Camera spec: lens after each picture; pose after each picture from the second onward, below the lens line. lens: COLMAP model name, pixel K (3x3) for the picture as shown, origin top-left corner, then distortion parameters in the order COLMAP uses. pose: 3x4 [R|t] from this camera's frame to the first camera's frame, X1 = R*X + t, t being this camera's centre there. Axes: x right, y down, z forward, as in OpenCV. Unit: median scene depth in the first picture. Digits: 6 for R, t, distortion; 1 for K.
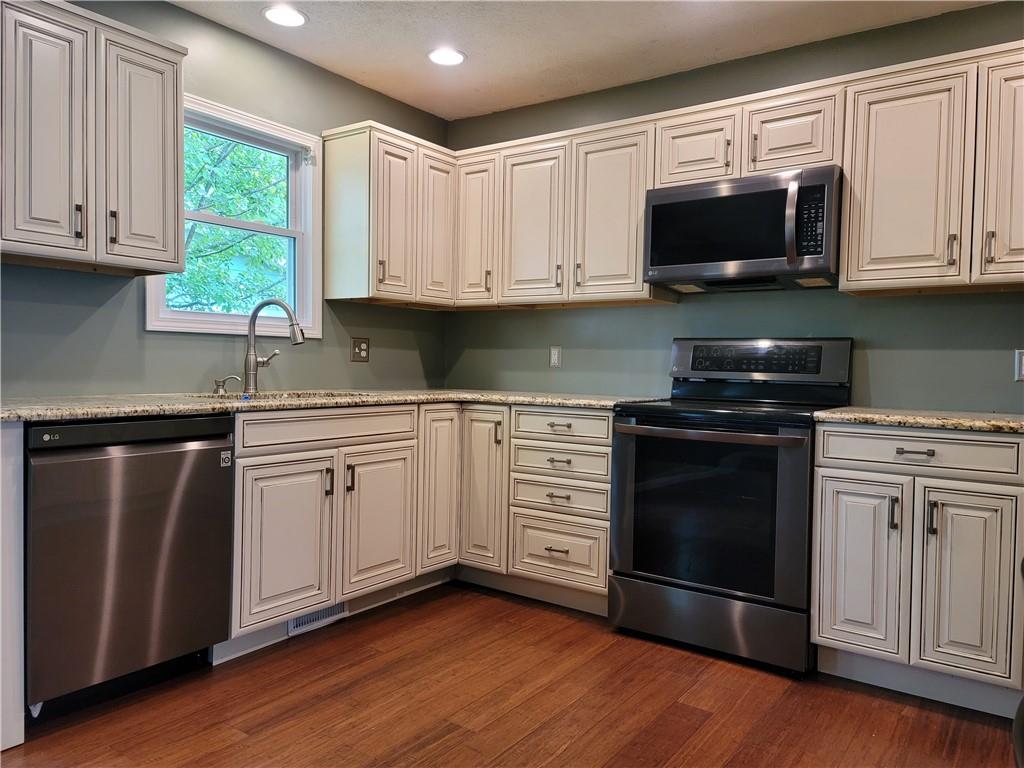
lens RADIAL K [[754.1, 0, 511.0], [0, 754.1, 381.6], [0, 0, 1]] dist [0.065254, -0.008676]
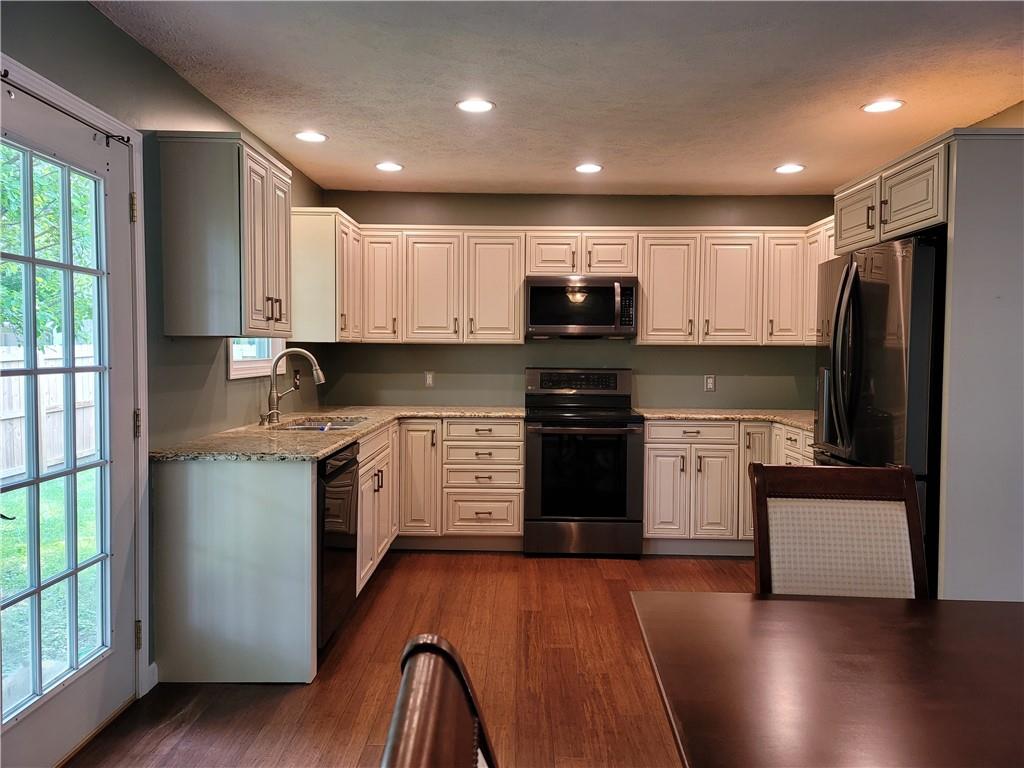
lens RADIAL K [[754.1, 0, 511.4], [0, 754.1, 379.7], [0, 0, 1]] dist [0.065254, -0.008676]
pose [[0.819209, -0.033471, 0.572517, -0.758524], [0.021028, 0.999377, 0.028338, -0.085238], [-0.573109, -0.011176, 0.819403, -0.265586]]
